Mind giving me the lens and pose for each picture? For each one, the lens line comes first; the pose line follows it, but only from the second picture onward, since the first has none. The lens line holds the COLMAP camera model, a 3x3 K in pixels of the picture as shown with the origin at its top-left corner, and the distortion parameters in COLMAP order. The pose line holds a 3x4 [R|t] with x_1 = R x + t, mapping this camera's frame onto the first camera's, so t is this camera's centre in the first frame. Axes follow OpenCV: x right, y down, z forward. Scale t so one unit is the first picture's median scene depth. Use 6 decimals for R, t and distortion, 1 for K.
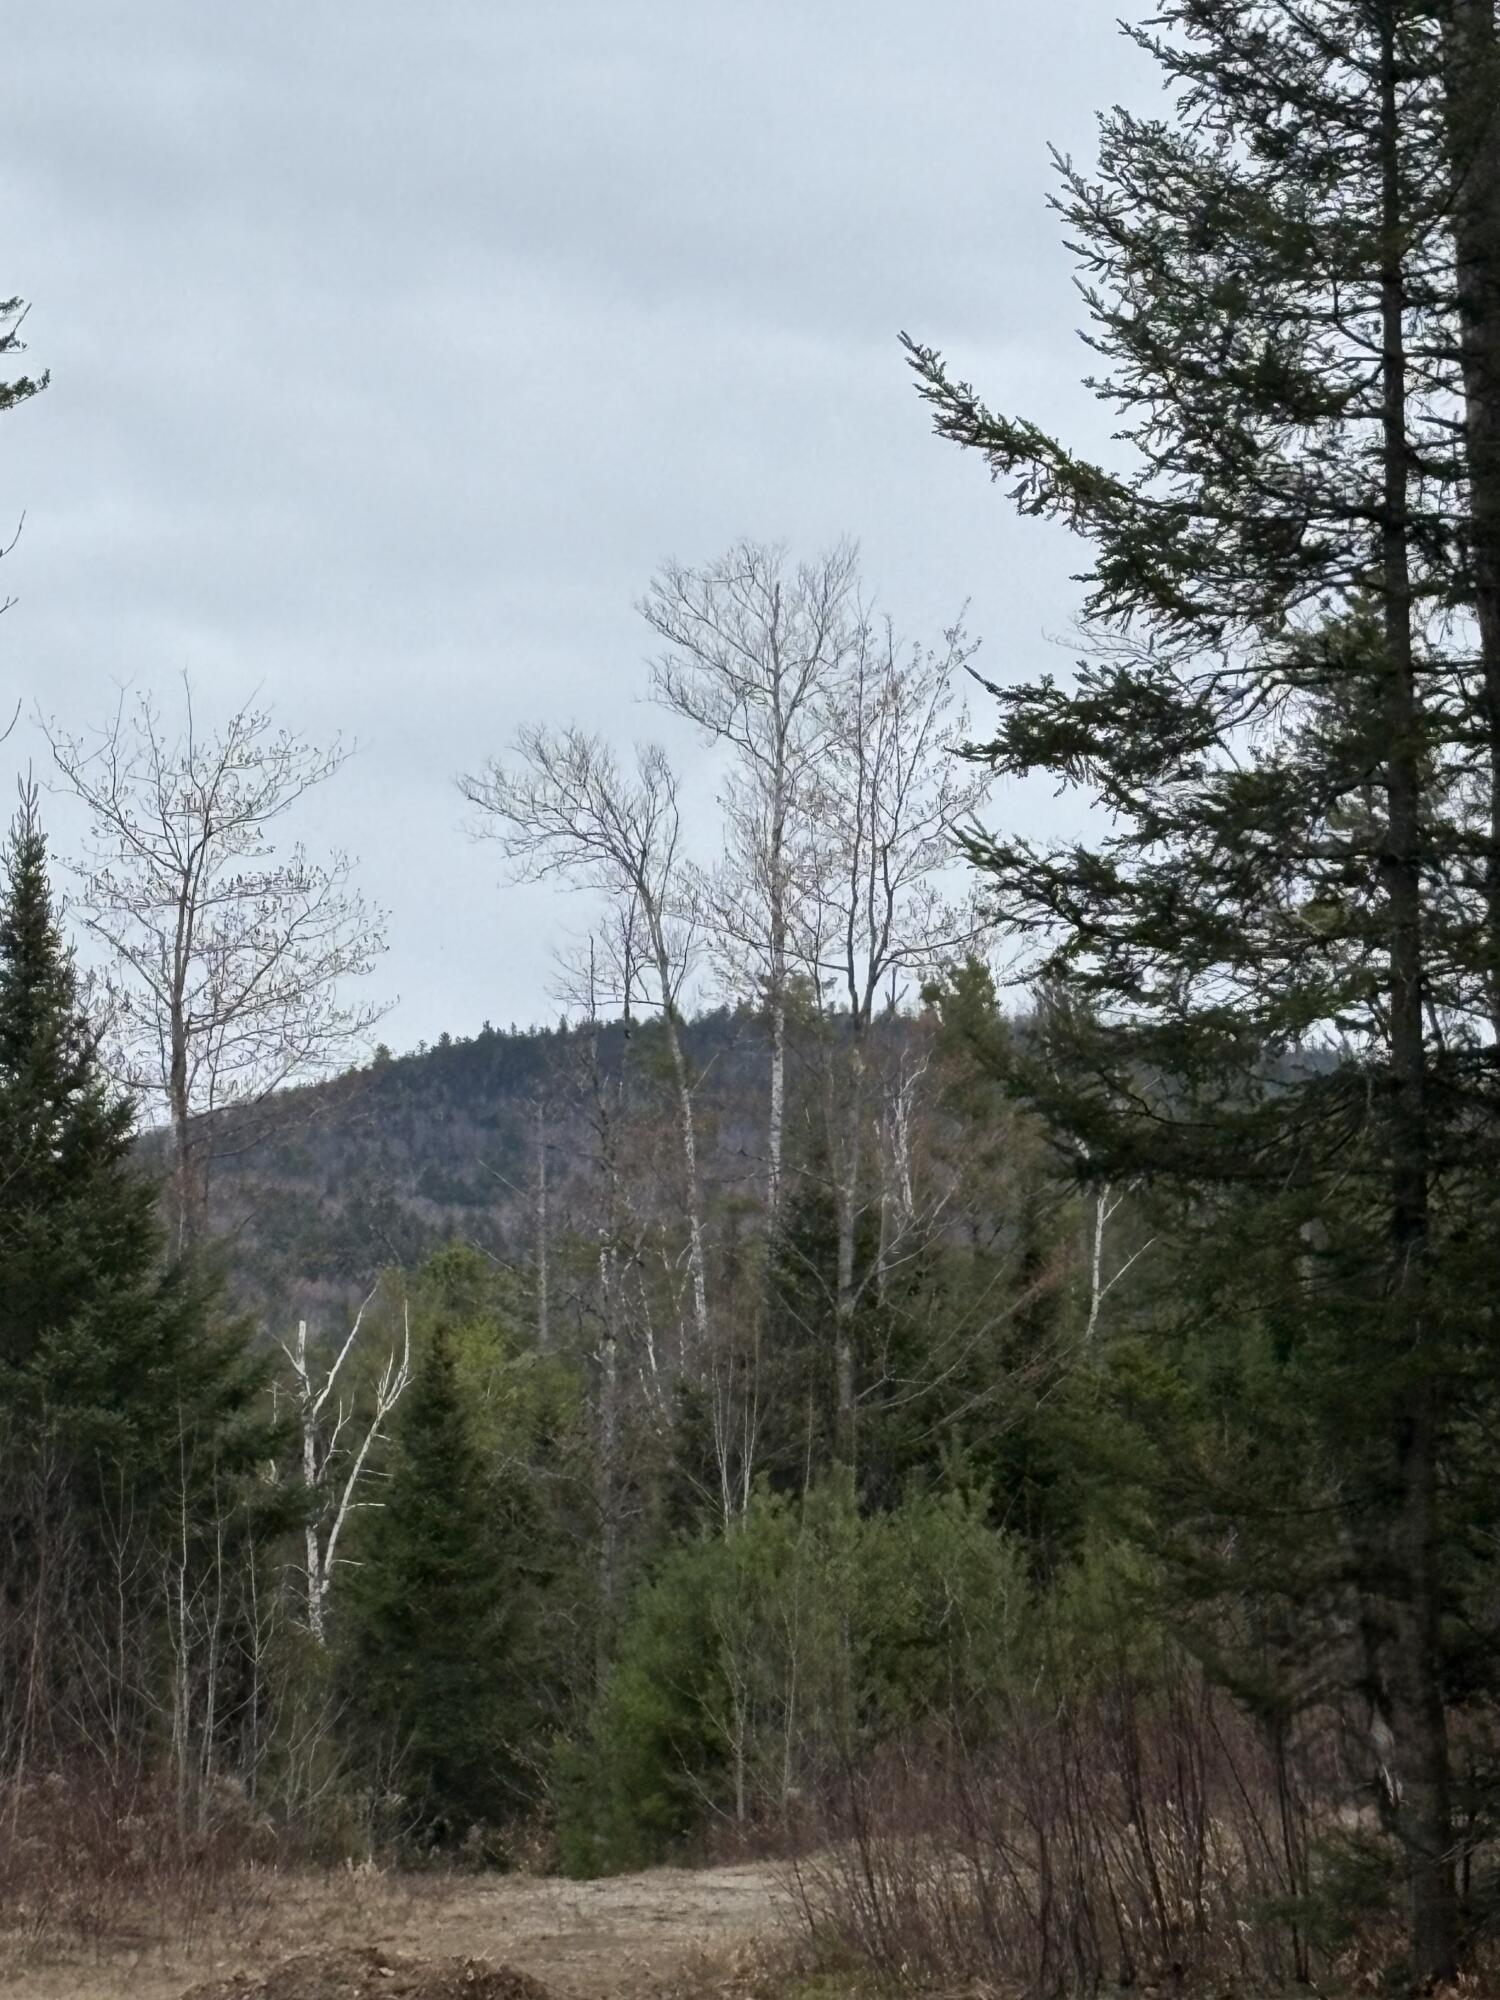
lens RADIAL K [[7312.9, 0, 746.6], [0, 7312.9, 999.0], [0, 0, 1]] dist [0.224902, 0.000000]
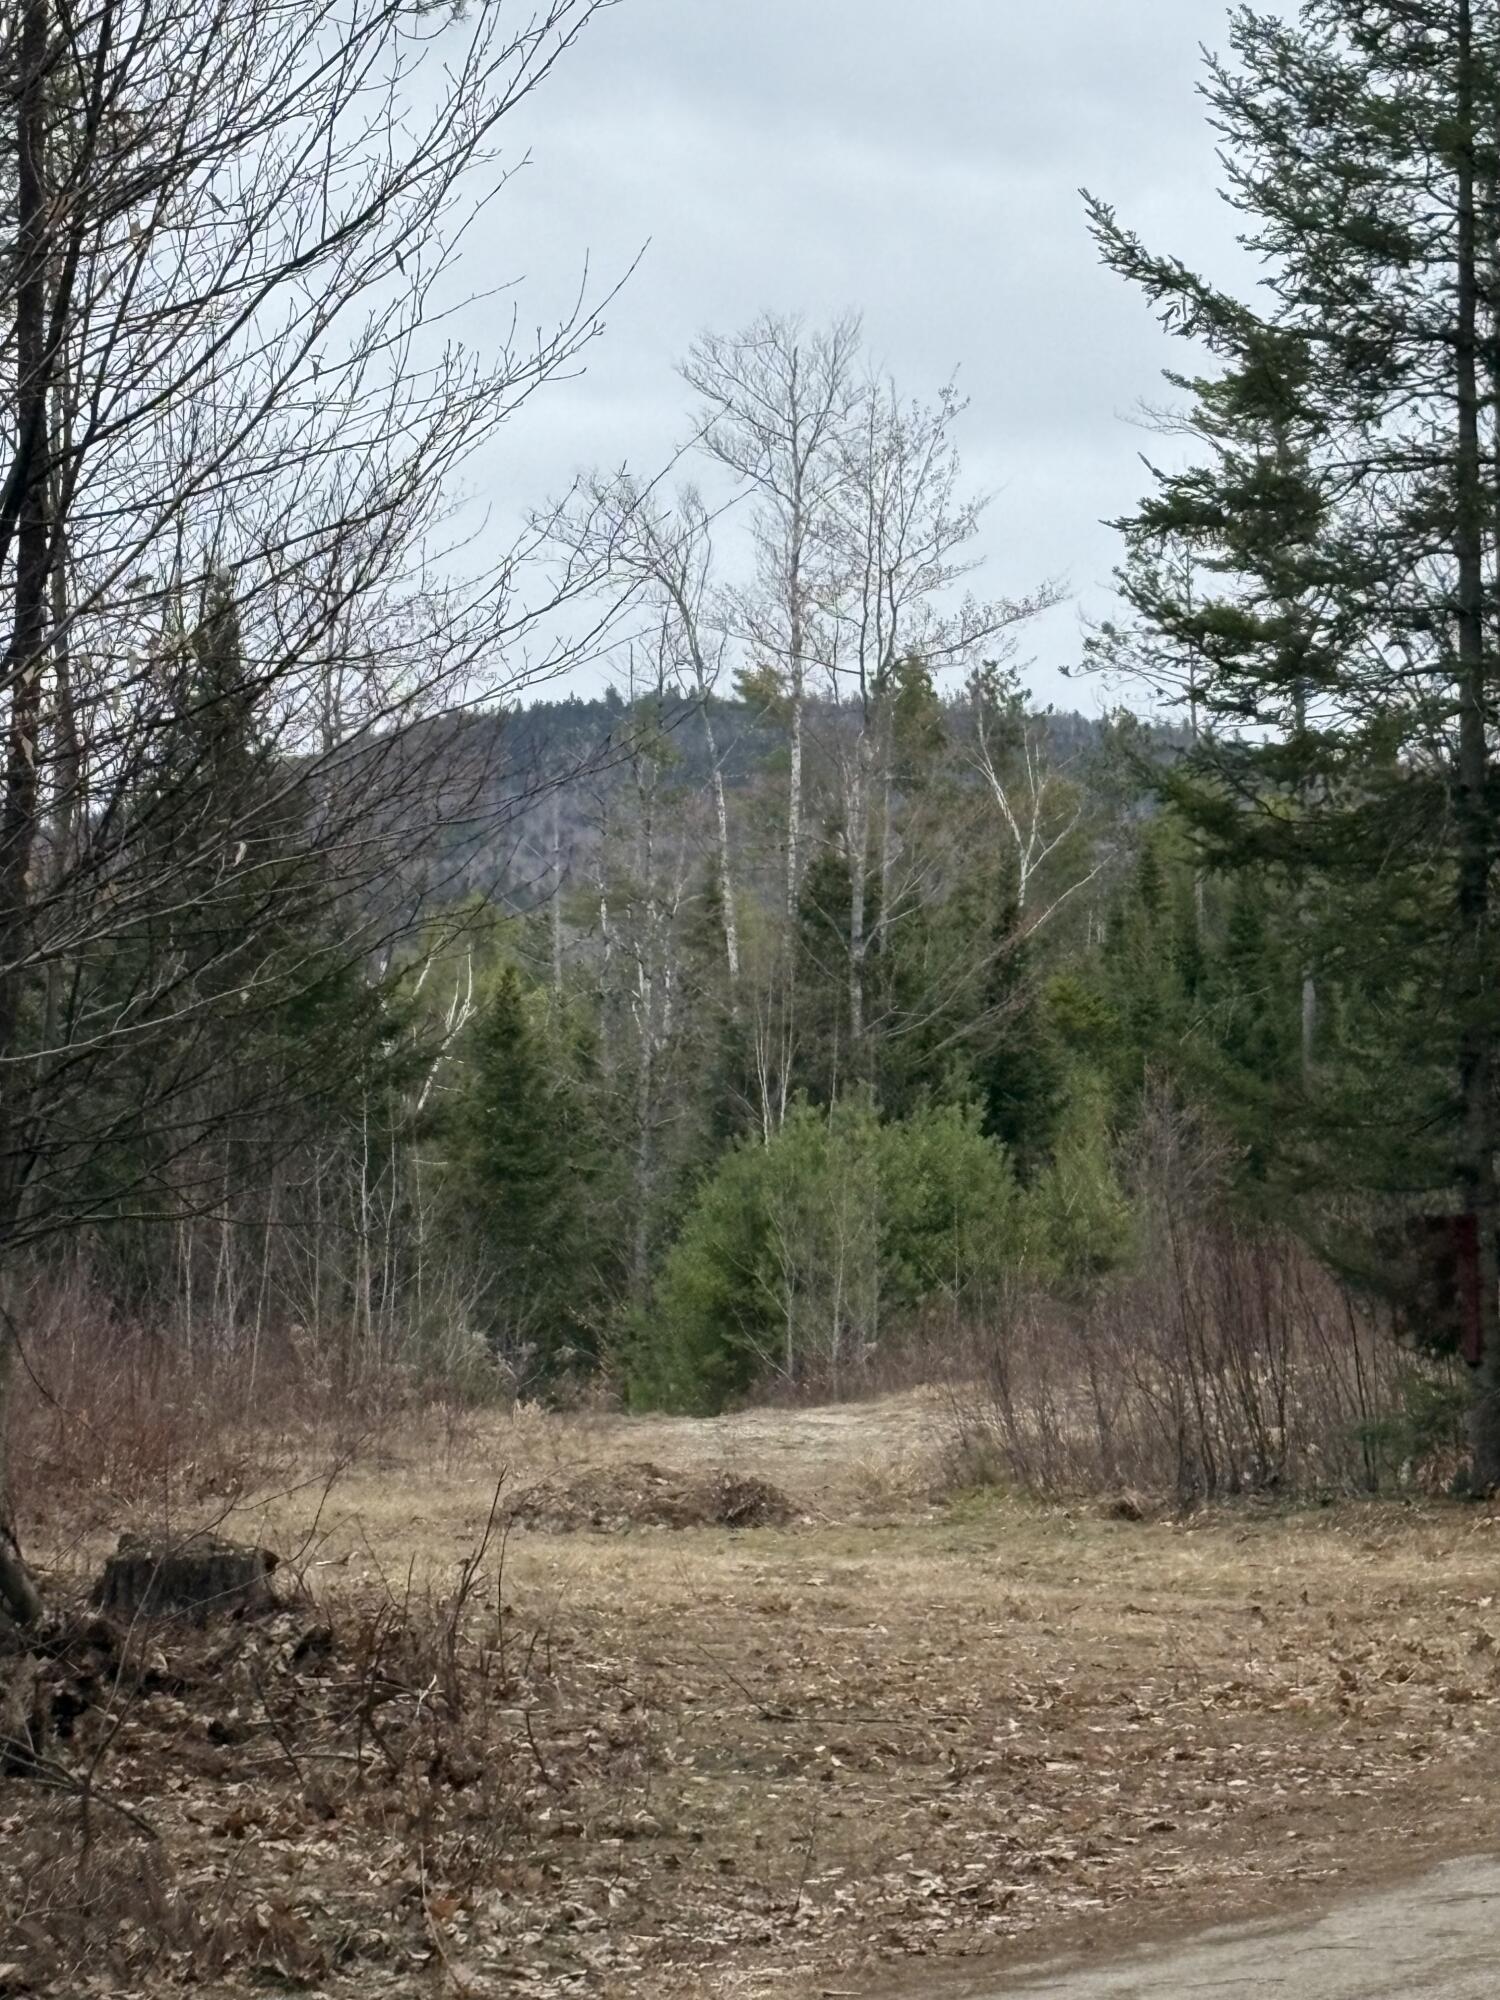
lens RADIAL K [[6238.0, 0, 709.0], [0, 6238.0, 1065.3], [0, 0, 1]] dist [0.175040, 0.000000]
pose [[0.999984, 0.001327, 0.005499, -0.138052], [-0.001660, 0.998129, 0.061117, -0.019468], [-0.005408, -0.061125, 0.998115, -0.245675]]
